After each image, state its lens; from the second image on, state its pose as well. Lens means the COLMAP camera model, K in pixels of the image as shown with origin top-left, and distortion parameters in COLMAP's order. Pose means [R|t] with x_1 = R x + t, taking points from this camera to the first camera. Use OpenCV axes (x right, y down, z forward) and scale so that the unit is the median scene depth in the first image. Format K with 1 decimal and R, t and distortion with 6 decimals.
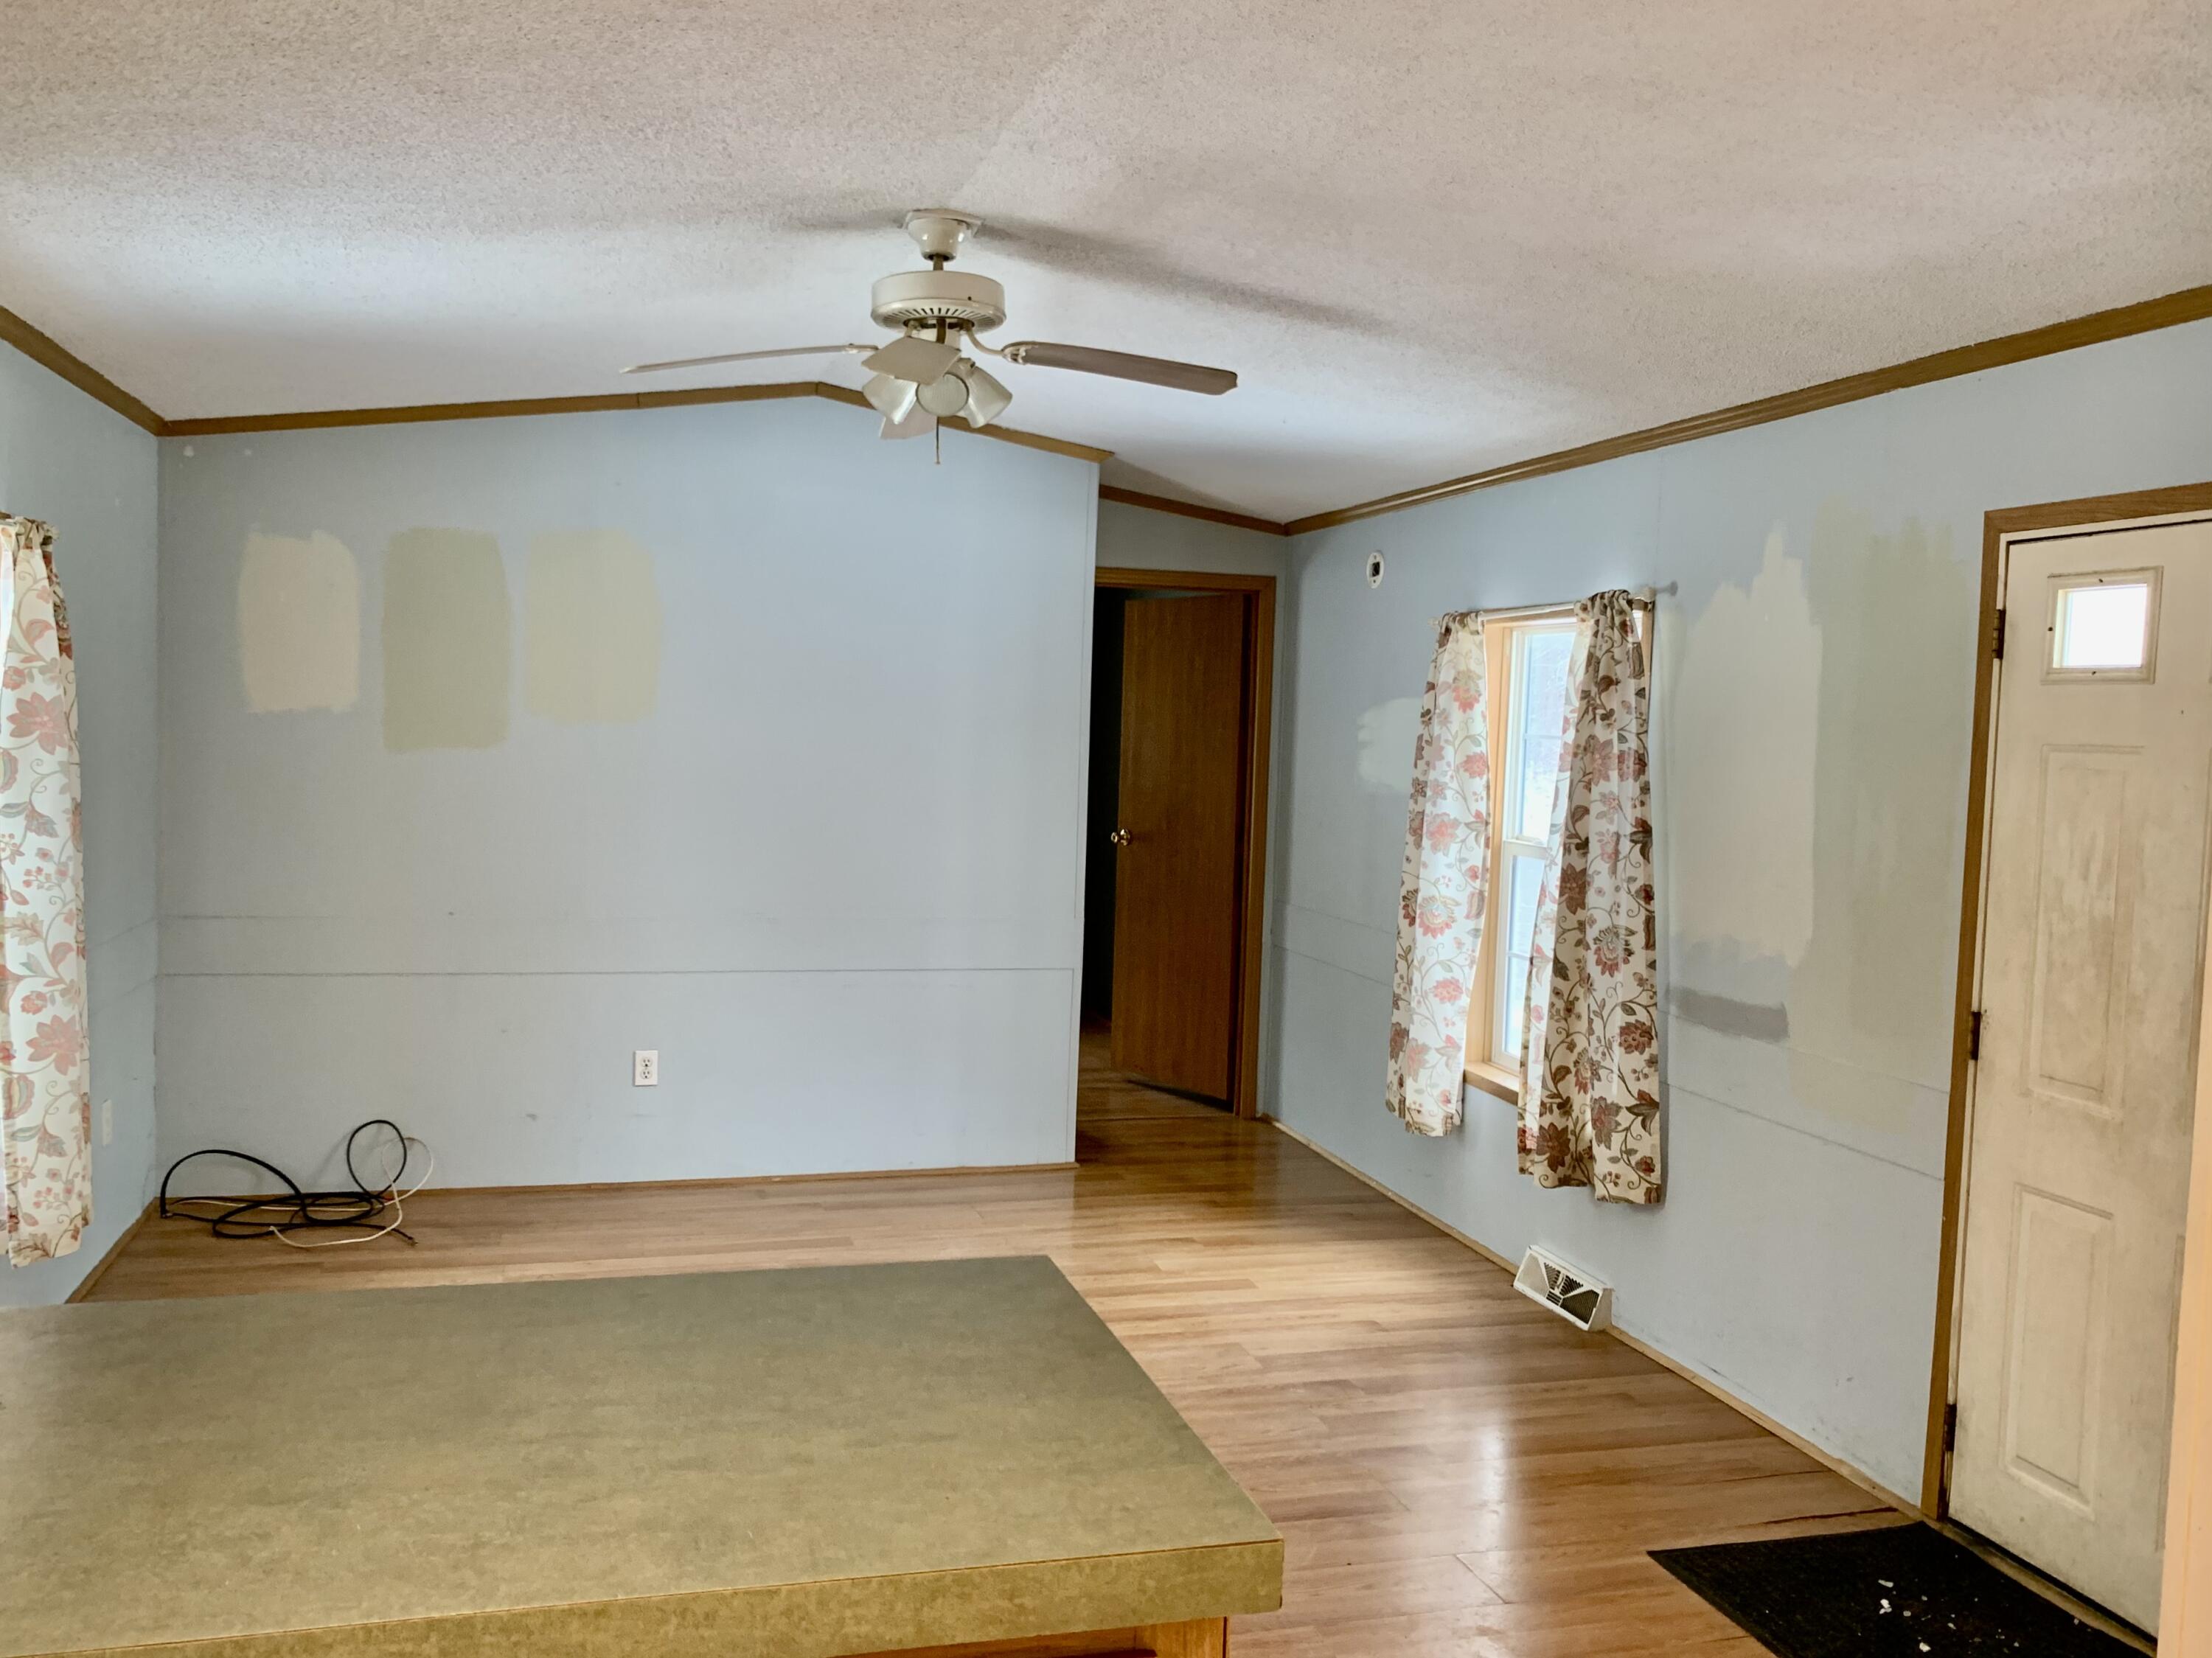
lens RADIAL K [[1798.0, 0, 1106.0], [0, 1798.0, 829.0], [0, 0, 1]] dist [0.063806, -0.103676]
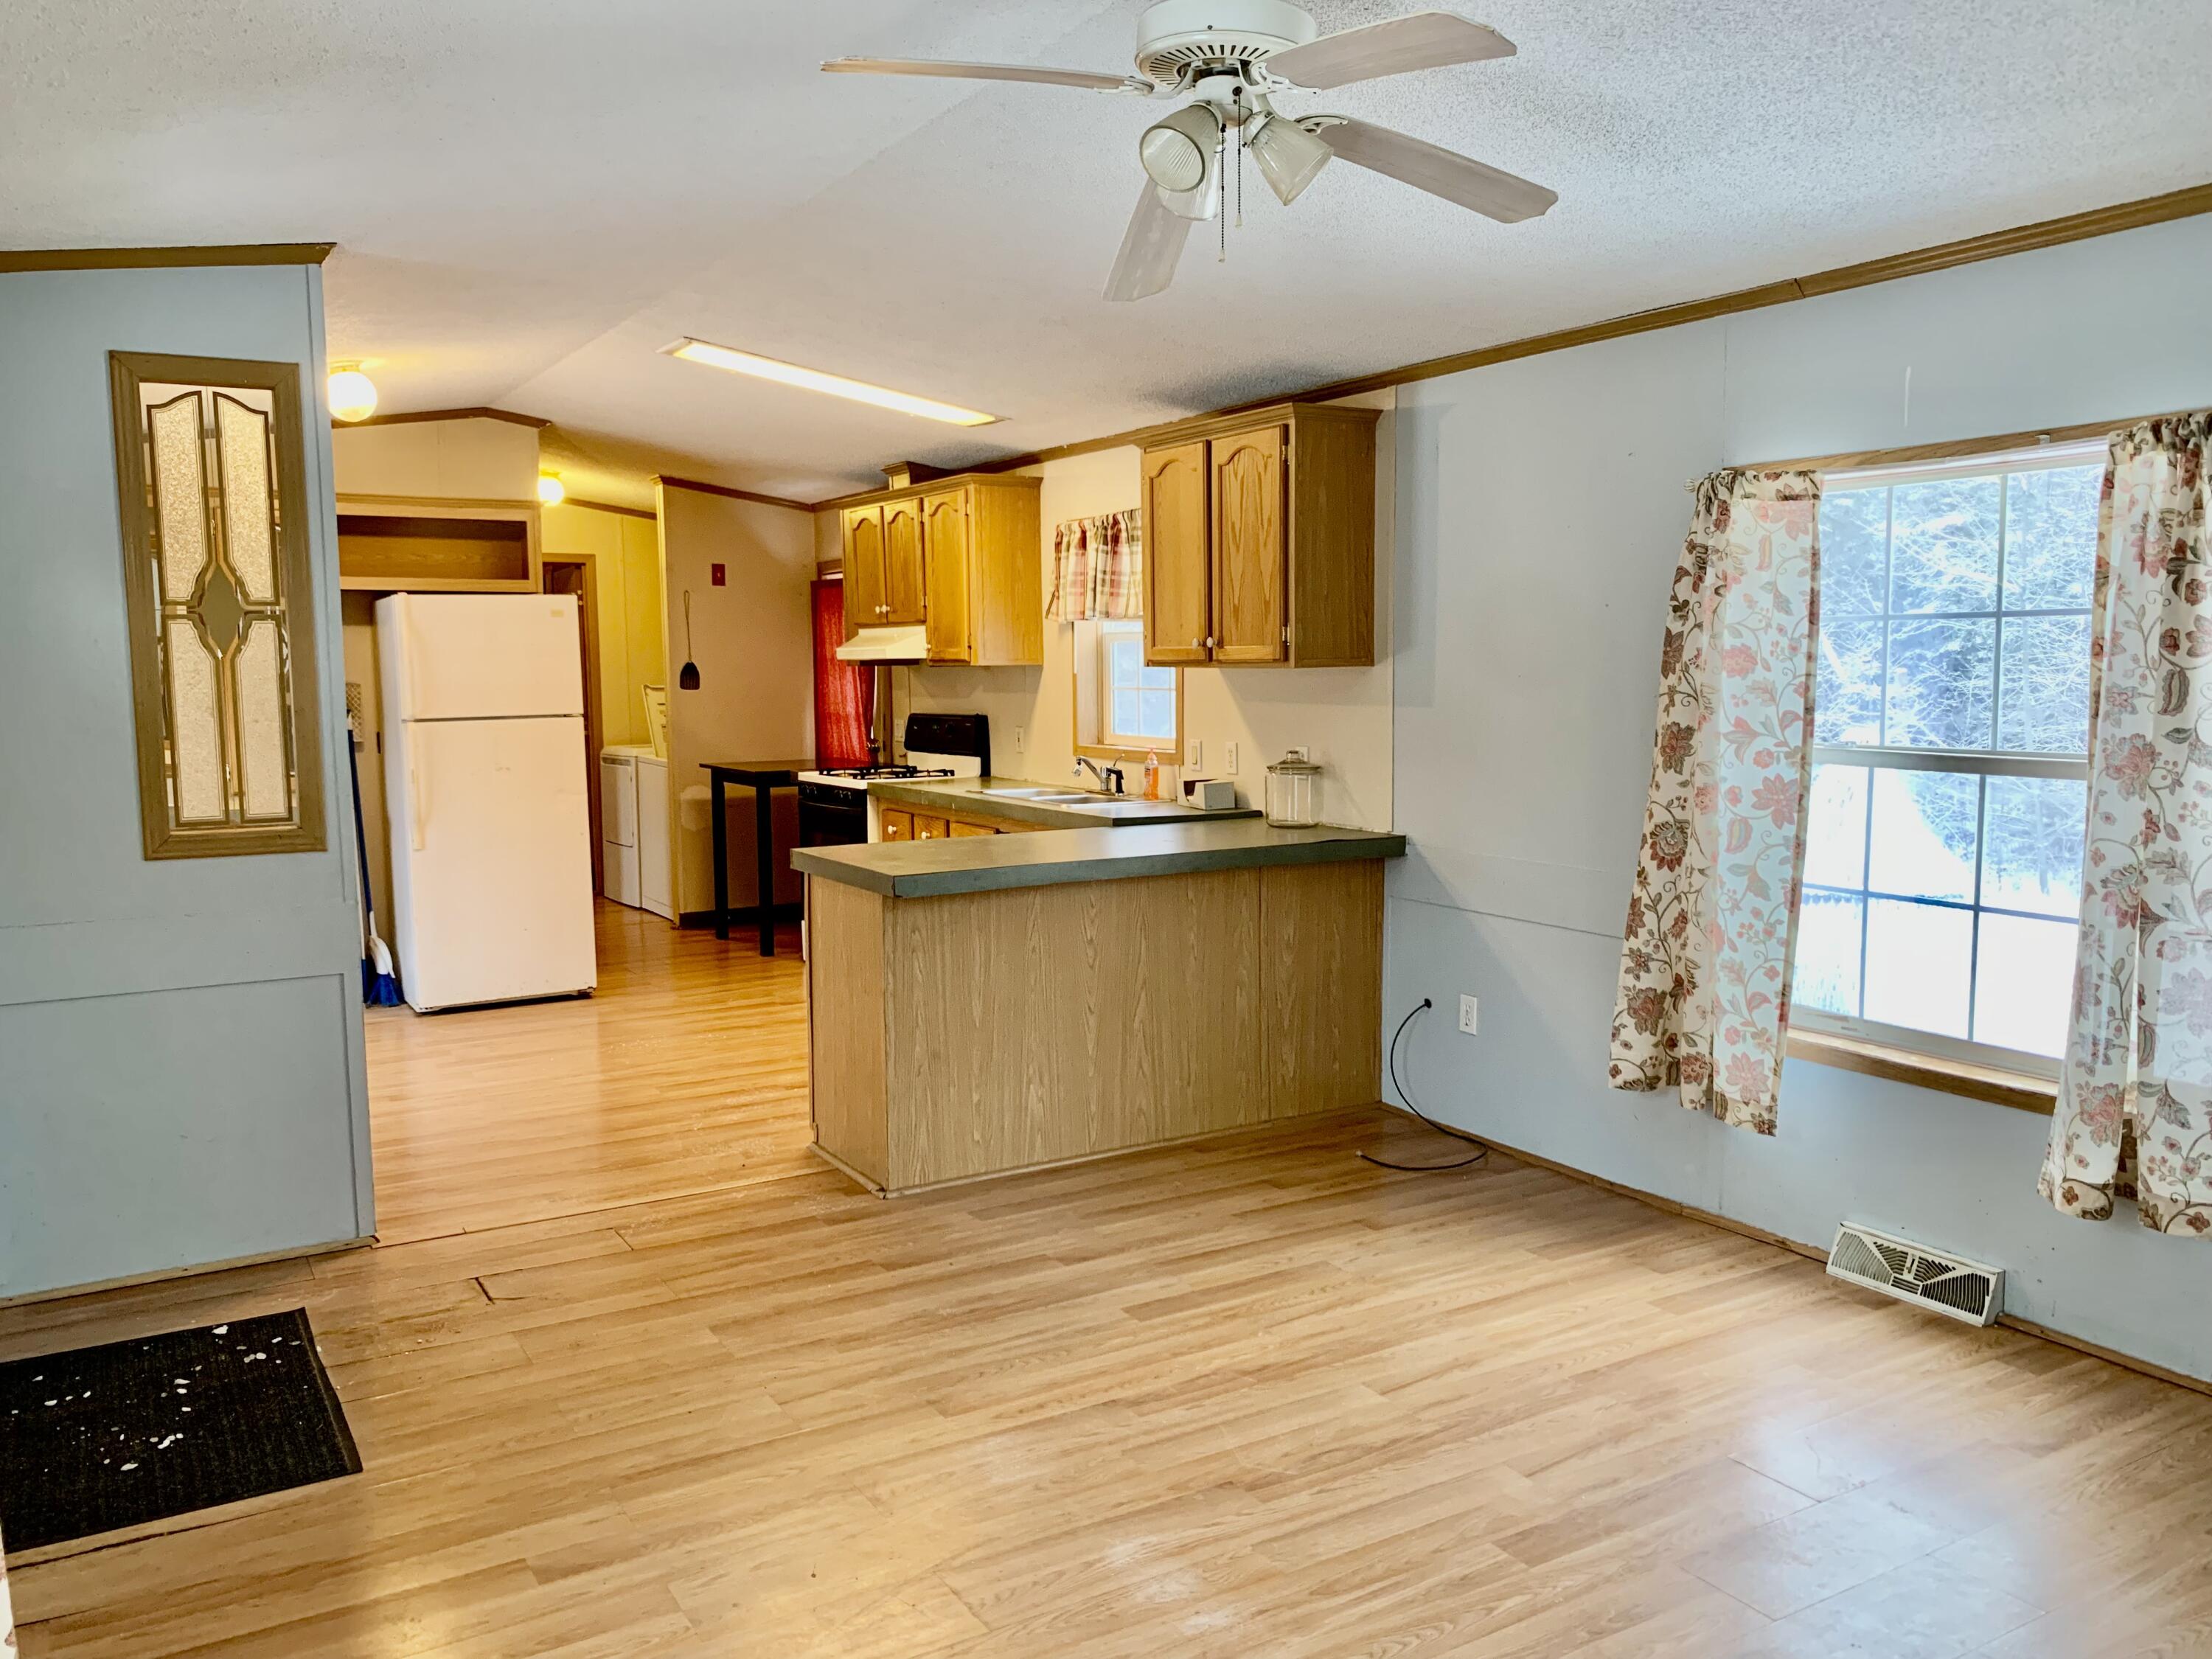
lens RADIAL K [[1709.1, 0, 1106.0], [0, 1709.1, 829.5], [0, 0, 1]] dist [0.062909, -0.075544]
pose [[-0.965374, 0.000137, -0.260870, 0.134870], [-0.040095, 0.988040, 0.148896, -0.073302], [0.257770, 0.154200, -0.953822, 1.655118]]
